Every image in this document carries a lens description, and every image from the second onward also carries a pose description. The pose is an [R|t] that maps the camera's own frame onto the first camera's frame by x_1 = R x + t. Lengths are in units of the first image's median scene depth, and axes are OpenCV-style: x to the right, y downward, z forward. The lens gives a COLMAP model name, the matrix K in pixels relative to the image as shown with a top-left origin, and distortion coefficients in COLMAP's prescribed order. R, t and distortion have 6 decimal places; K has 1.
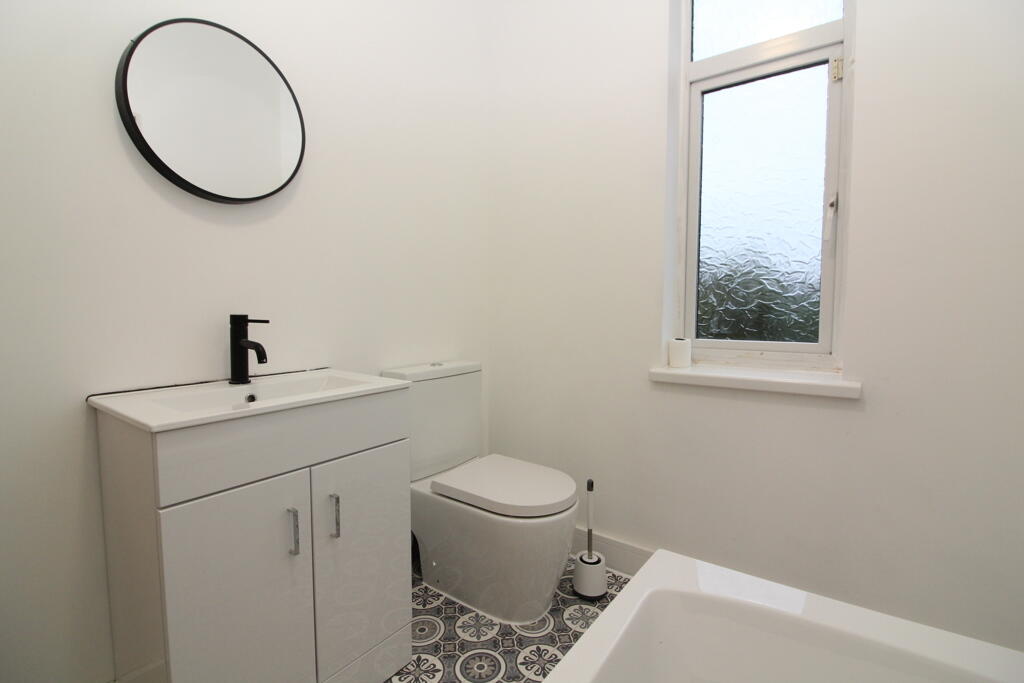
lens RADIAL K [[474.5, 0, 512.2], [0, 474.5, 339.7], [0, 0, 1]] dist [-0.005288, -0.001187]
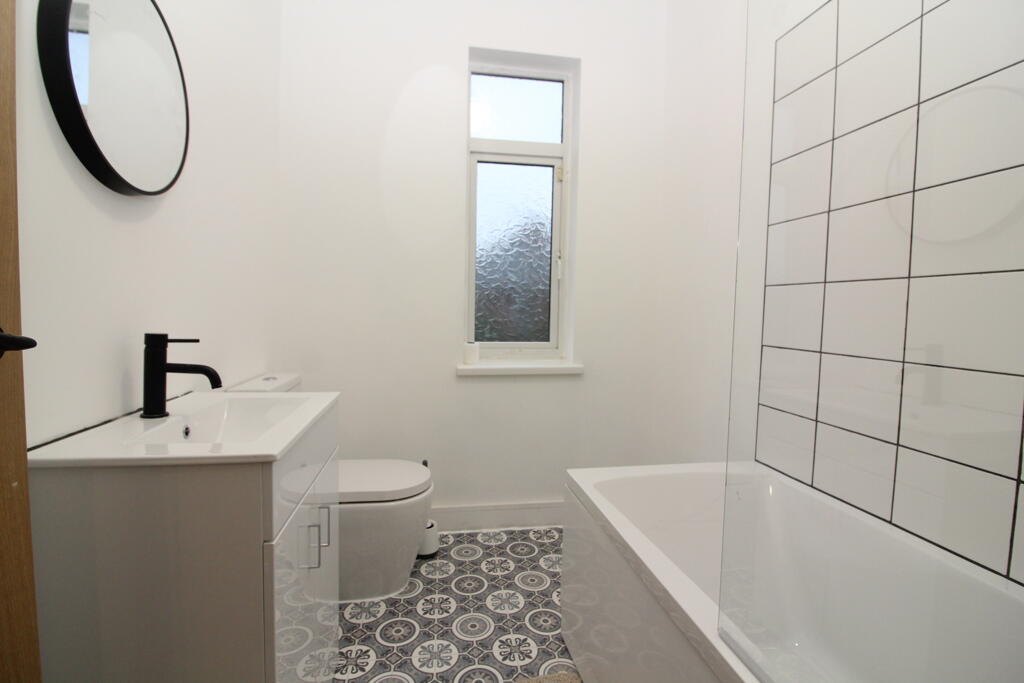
lens RADIAL K [[474.5, 0, 511.4], [0, 474.5, 338.9], [0, 0, 1]] dist [-0.005288, -0.001187]
pose [[0.704639, -0.031345, 0.708873, -0.577943], [0.034163, 0.999364, 0.010231, -0.024358], [-0.708743, 0.017008, 0.705262, -0.027066]]
